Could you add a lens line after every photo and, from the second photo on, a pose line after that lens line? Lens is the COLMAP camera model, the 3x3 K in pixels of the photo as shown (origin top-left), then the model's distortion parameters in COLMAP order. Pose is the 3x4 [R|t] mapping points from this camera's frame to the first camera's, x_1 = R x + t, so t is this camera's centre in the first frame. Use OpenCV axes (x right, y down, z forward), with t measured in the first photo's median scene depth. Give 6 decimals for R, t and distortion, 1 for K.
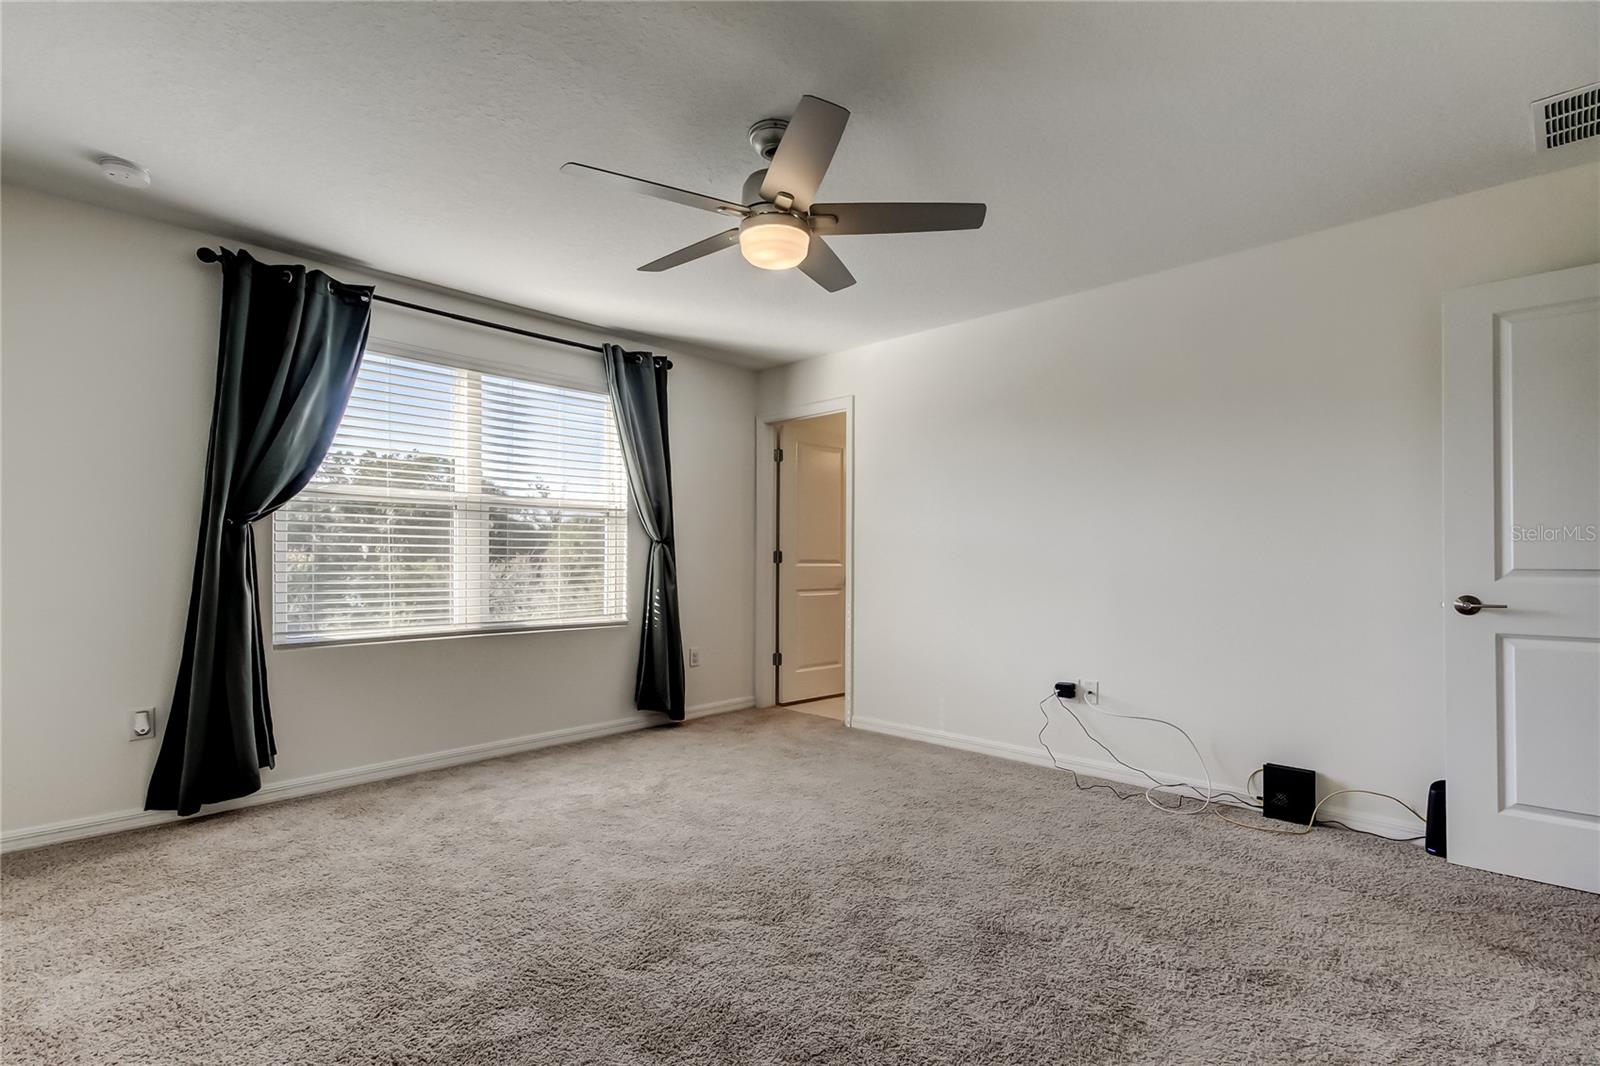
lens RADIAL K [[736.0, 0, 810.5], [0, 736.0, 543.1], [0, 0, 1]] dist [0.002370, -0.000625]
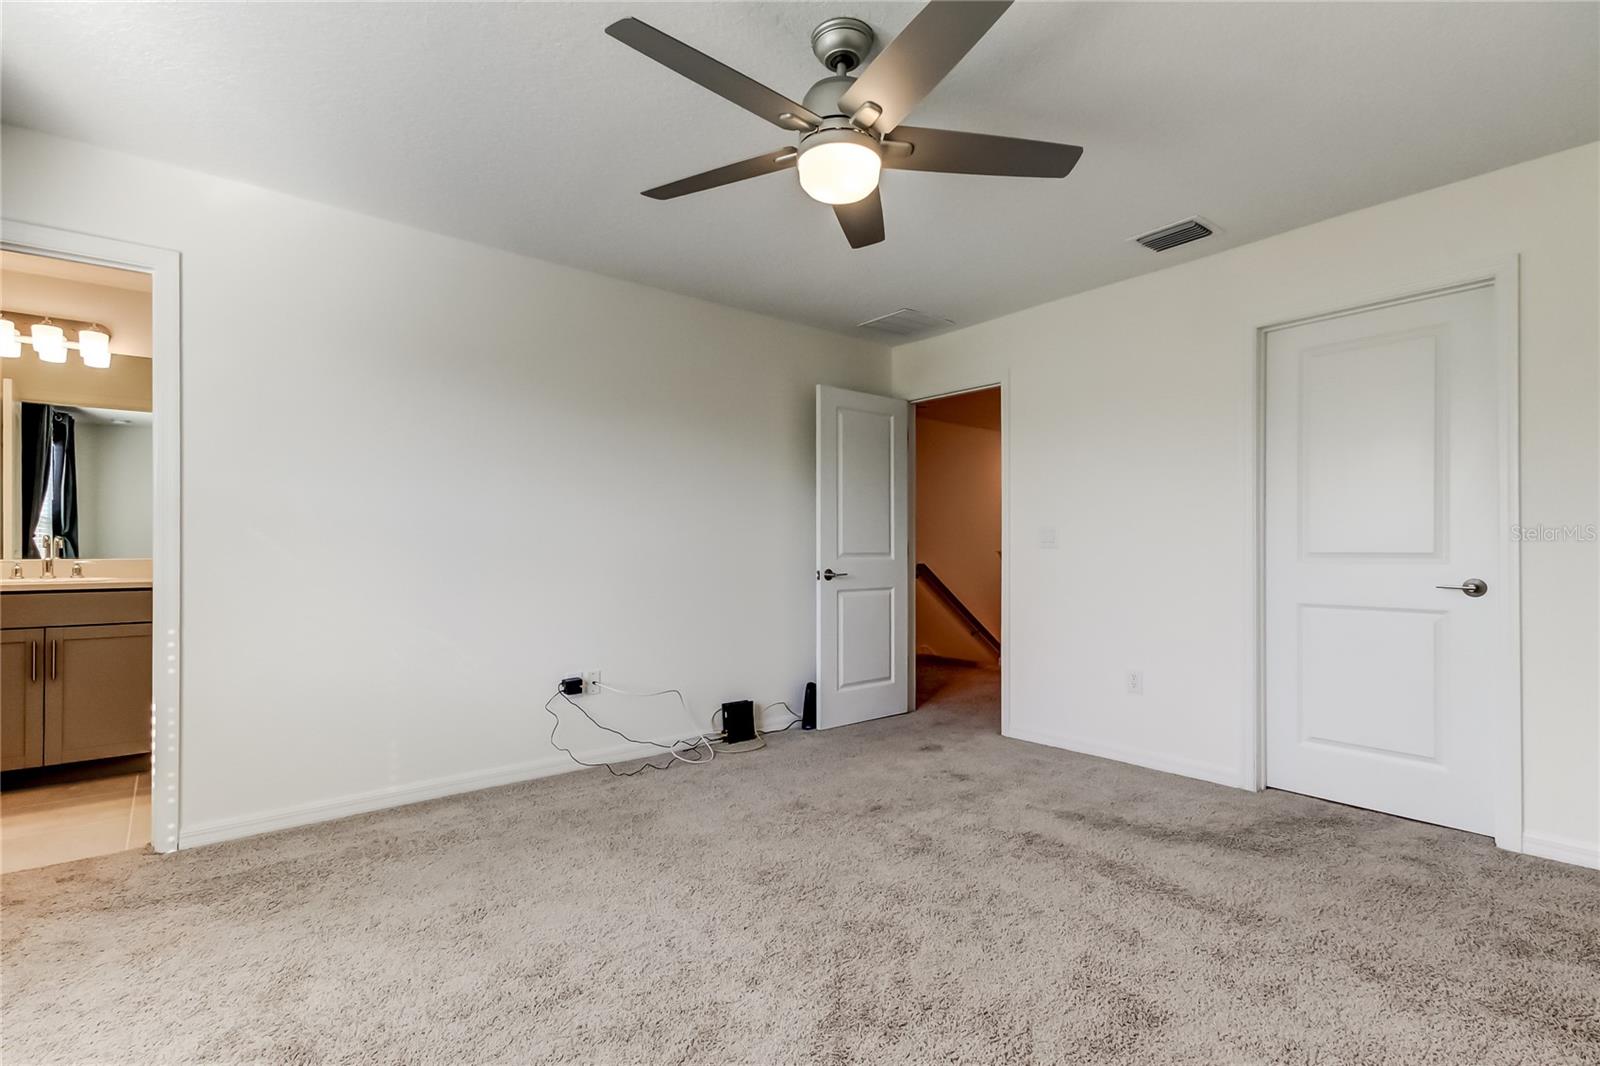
lens RADIAL K [[736.0, 0, 807.1], [0, 736.0, 540.3], [0, 0, 1]] dist [0.002370, -0.000625]
pose [[0.141006, 0.003675, 0.990002, -0.586558], [-0.019340, 0.999813, -0.000957, 0.005210], [-0.989820, -0.019011, 0.141051, 0.597576]]
